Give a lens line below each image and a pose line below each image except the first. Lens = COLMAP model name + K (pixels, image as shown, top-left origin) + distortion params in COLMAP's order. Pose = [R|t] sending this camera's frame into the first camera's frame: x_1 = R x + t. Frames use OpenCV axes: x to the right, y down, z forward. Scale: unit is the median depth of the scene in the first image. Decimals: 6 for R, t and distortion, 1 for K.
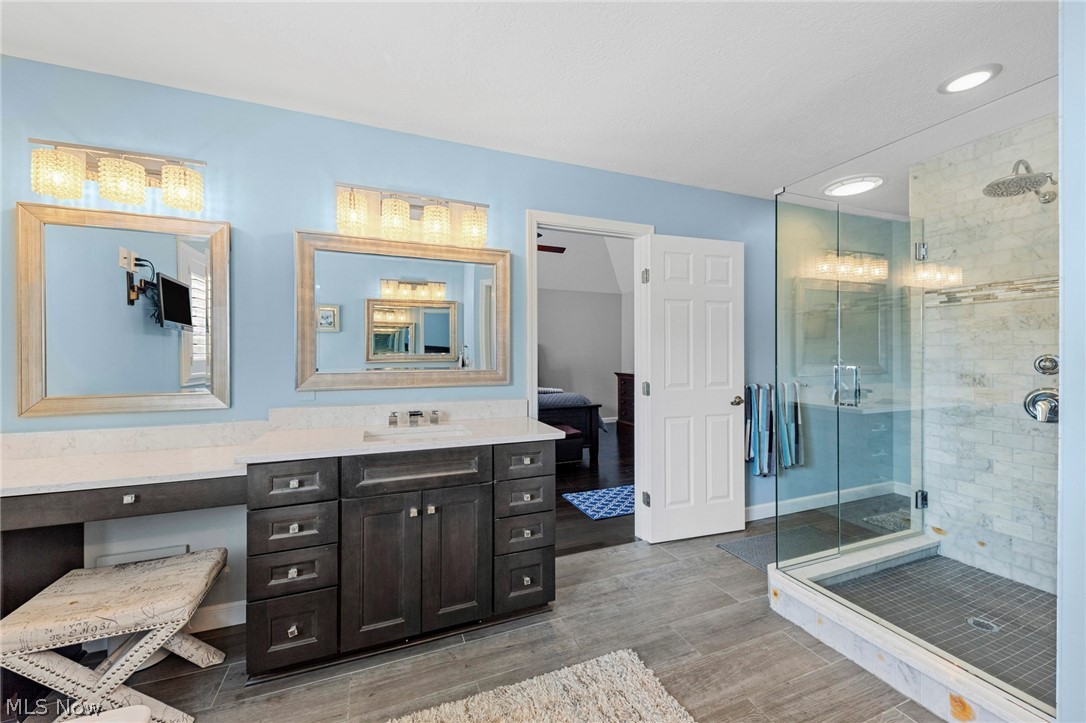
lens RADIAL K [[423.3, 0, 542.3], [0, 423.3, 356.4], [0, 0, 1]] dist [-0.001353, -0.000199]
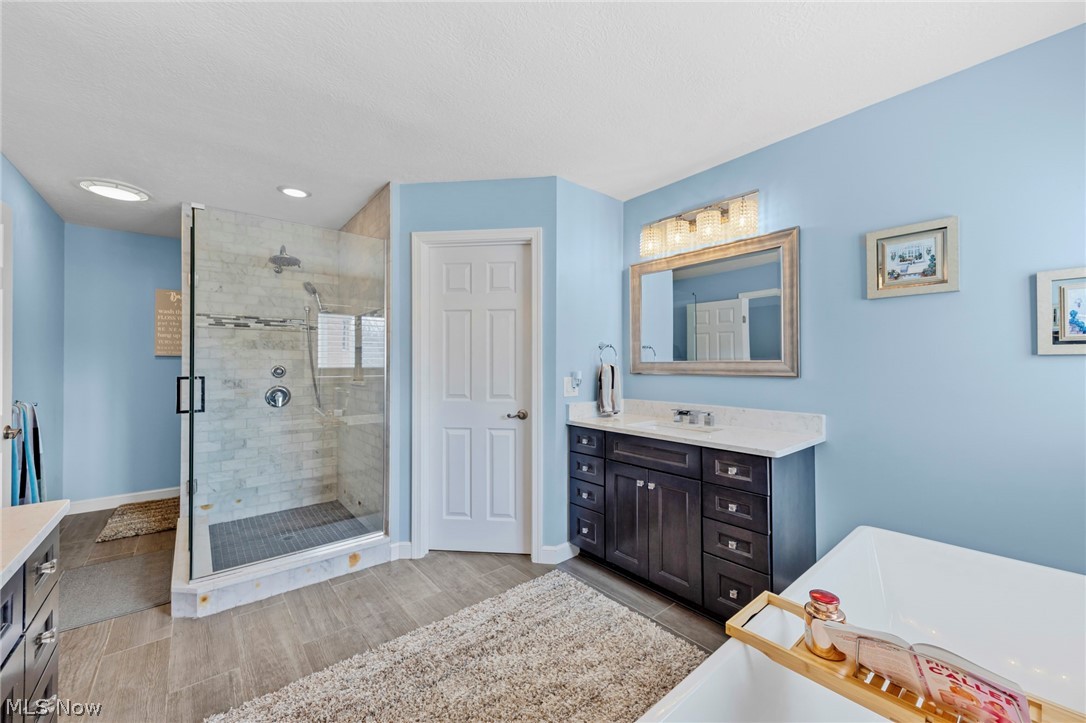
lens RADIAL K [[423.3, 0, 543.6], [0, 423.3, 360.8], [0, 0, 1]] dist [-0.001353, -0.000199]
pose [[-0.313778, 0.011621, 0.949425, -0.608850], [0.009669, 0.999912, -0.009043, 0.002195], [-0.949447, 0.006343, -0.313863, 0.479315]]
